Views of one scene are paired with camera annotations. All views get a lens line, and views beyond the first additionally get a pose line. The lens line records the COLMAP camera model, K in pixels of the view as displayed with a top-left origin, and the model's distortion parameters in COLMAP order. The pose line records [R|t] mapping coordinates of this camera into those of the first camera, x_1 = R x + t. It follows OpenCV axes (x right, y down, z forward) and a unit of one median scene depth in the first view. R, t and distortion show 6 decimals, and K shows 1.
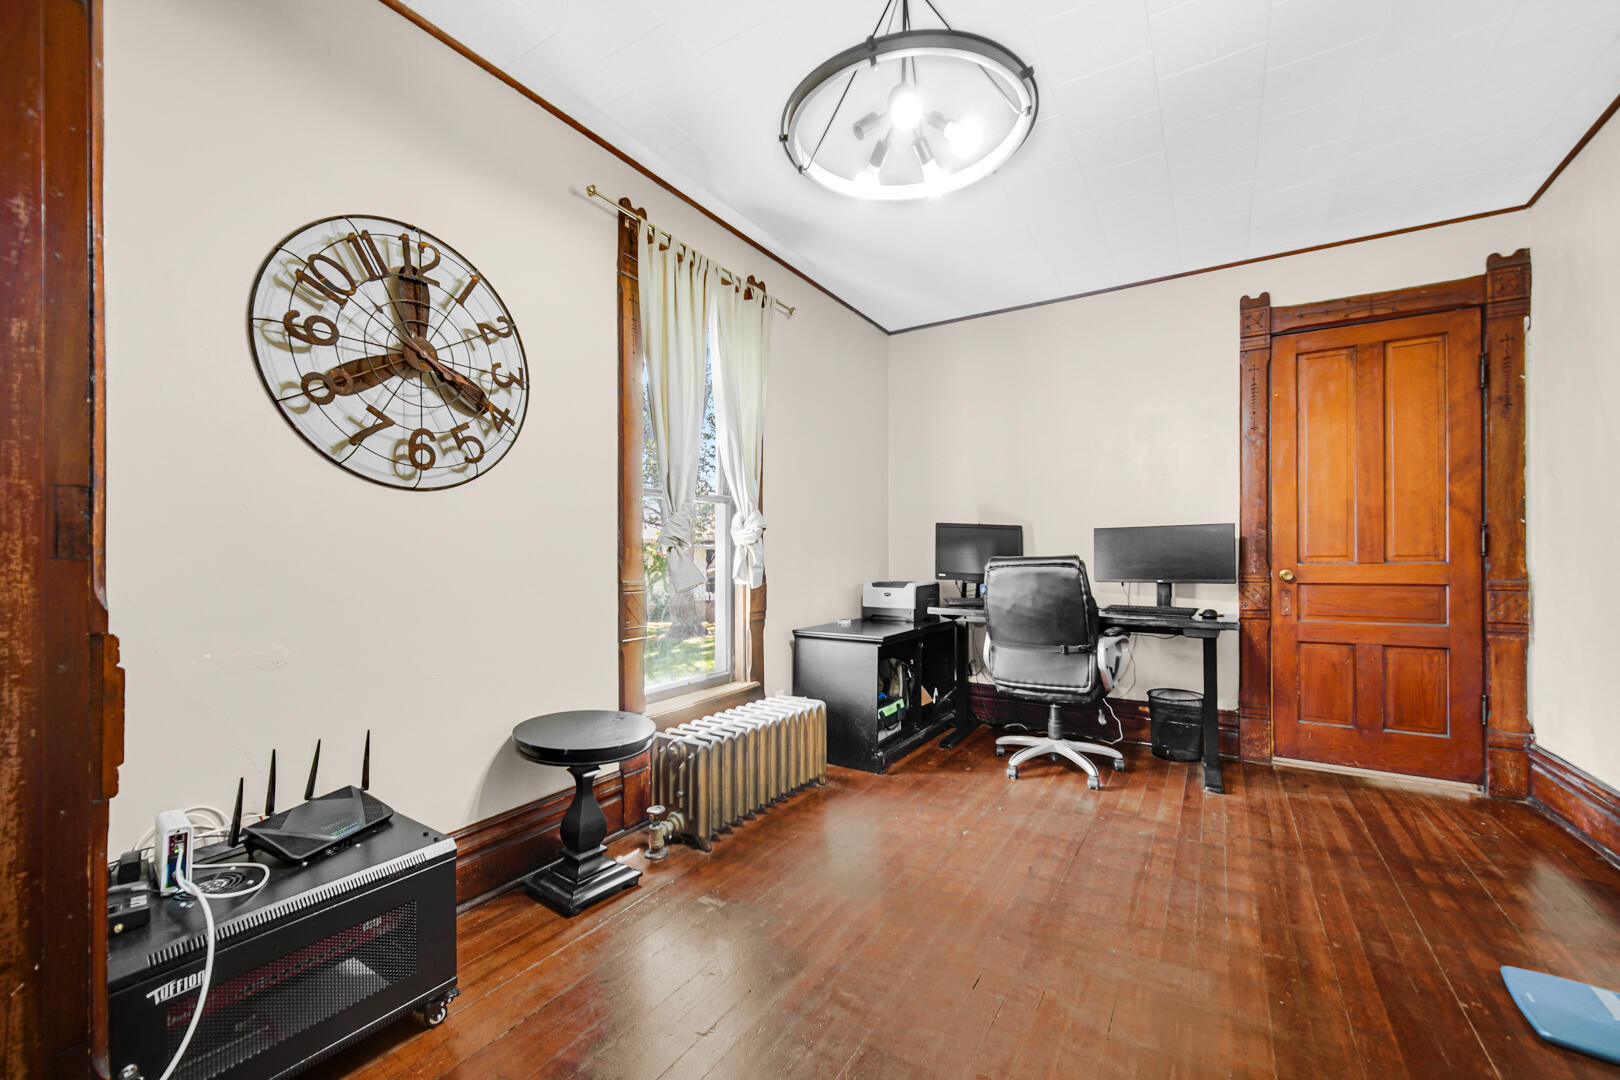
lens RADIAL K [[642.8, 0, 812.0], [0, 642.8, 549.9], [0, 0, 1]] dist [-0.001484, -0.000116]
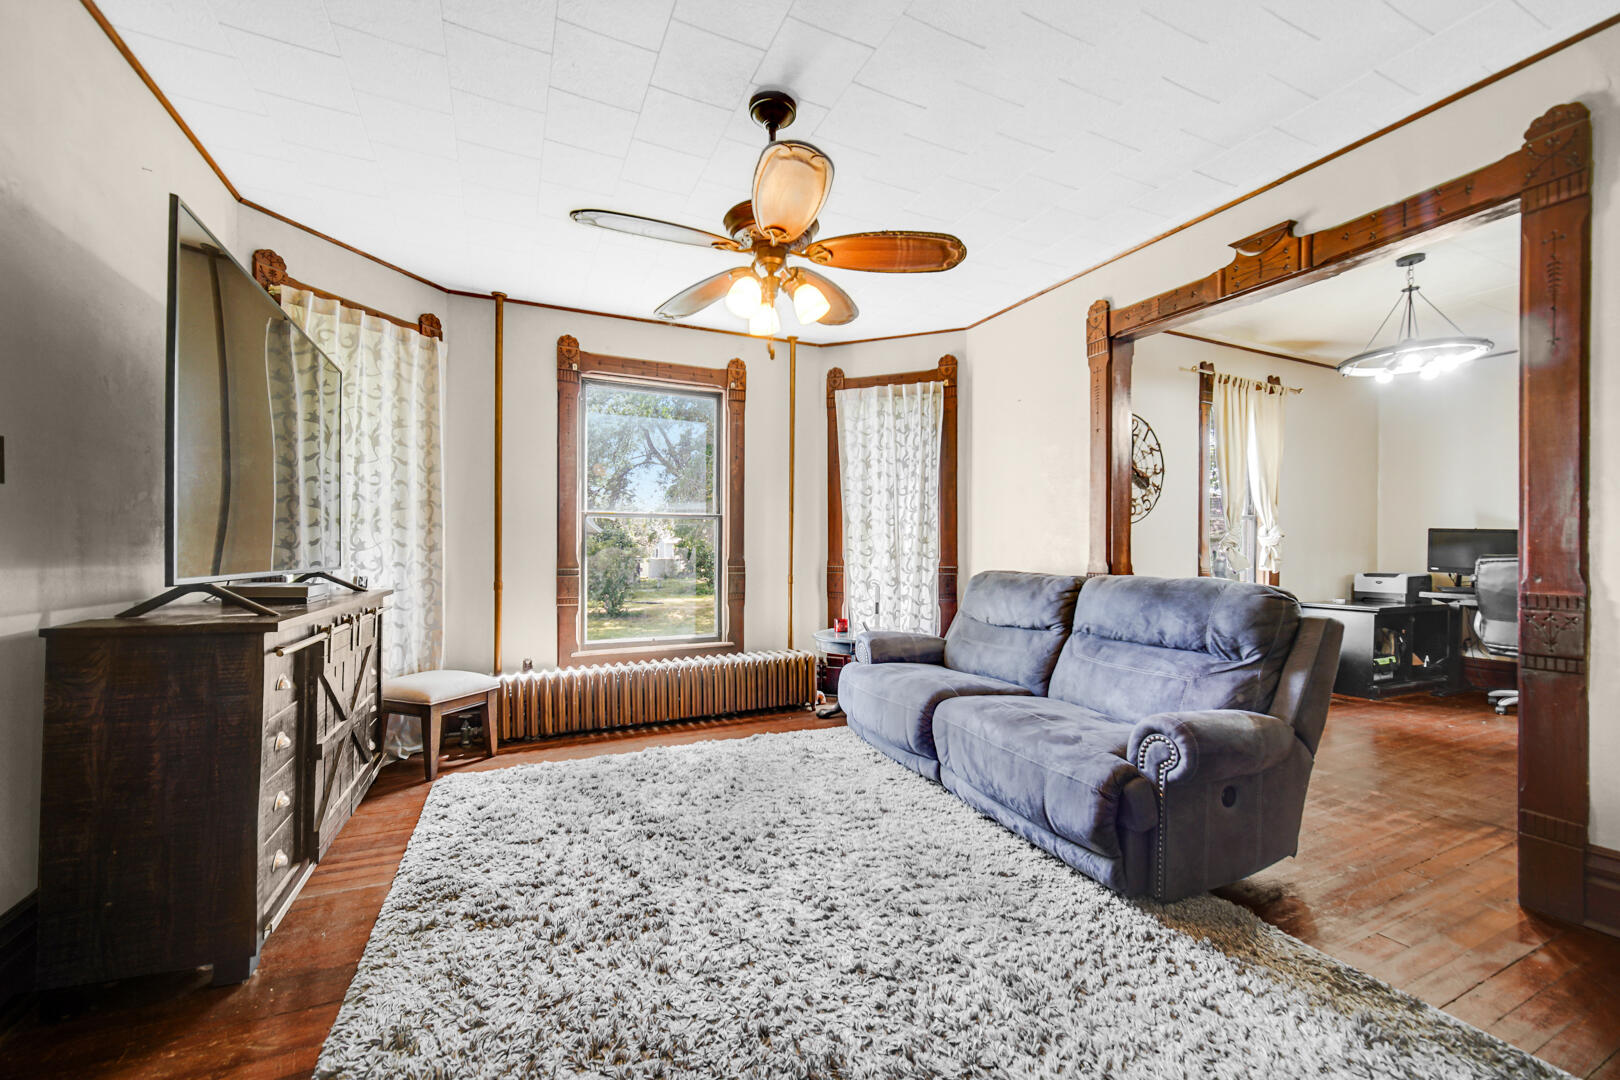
lens RADIAL K [[642.8, 0, 807.9], [0, 642.8, 551.0], [0, 0, 1]] dist [-0.001484, -0.000116]
pose [[0.838590, 0.005011, -0.544740, -0.164820], [0.001930, 0.999924, 0.012169, -0.015427], [0.544760, -0.011256, 0.838517, -0.835293]]
